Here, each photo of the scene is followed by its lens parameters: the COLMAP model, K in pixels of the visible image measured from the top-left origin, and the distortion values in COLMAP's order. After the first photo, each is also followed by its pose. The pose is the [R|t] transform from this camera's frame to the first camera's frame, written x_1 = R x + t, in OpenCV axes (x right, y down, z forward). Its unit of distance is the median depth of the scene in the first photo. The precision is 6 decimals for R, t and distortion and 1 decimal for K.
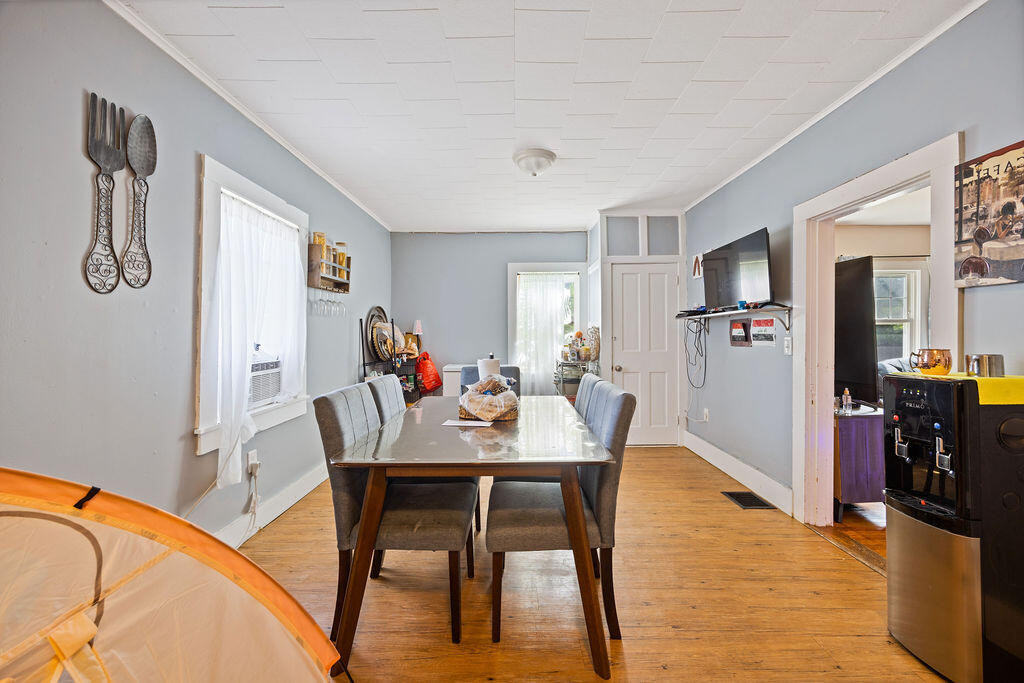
lens RADIAL K [[398.0, 0, 510.1], [0, 398.0, 336.4], [0, 0, 1]] dist [0.001136, 0.000097]
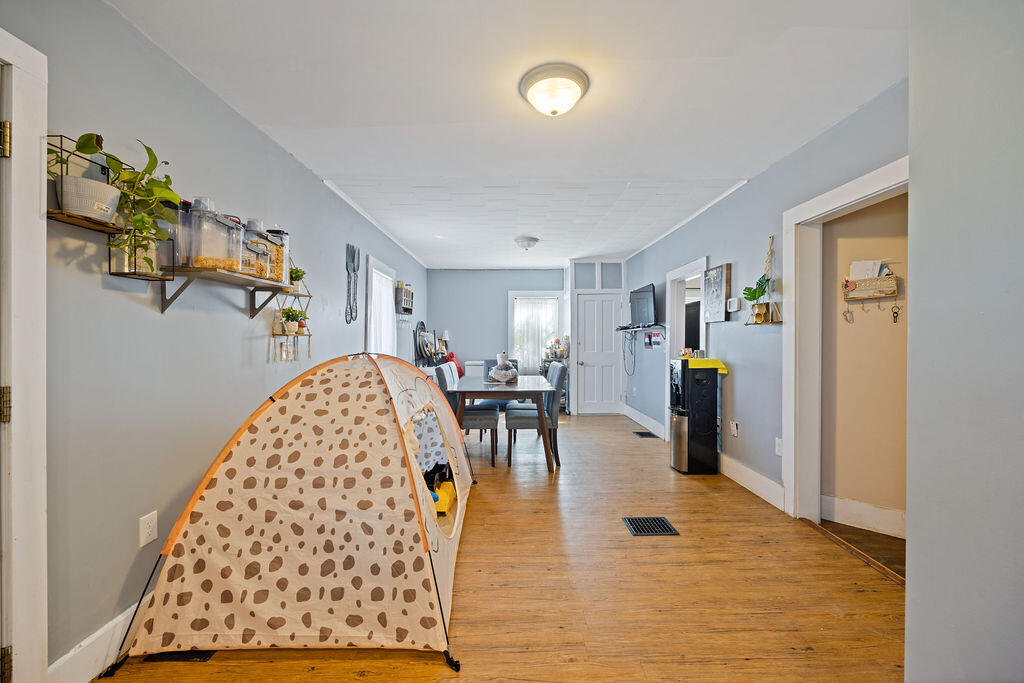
lens RADIAL K [[398.0, 0, 512.2], [0, 398.0, 340.7], [0, 0, 1]] dist [0.001136, 0.000097]
pose [[0.999739, 0.003860, 0.022507, -0.034700], [-0.003846, 0.999992, -0.000670, -0.004129], [-0.022510, 0.000583, 0.999746, -0.651566]]
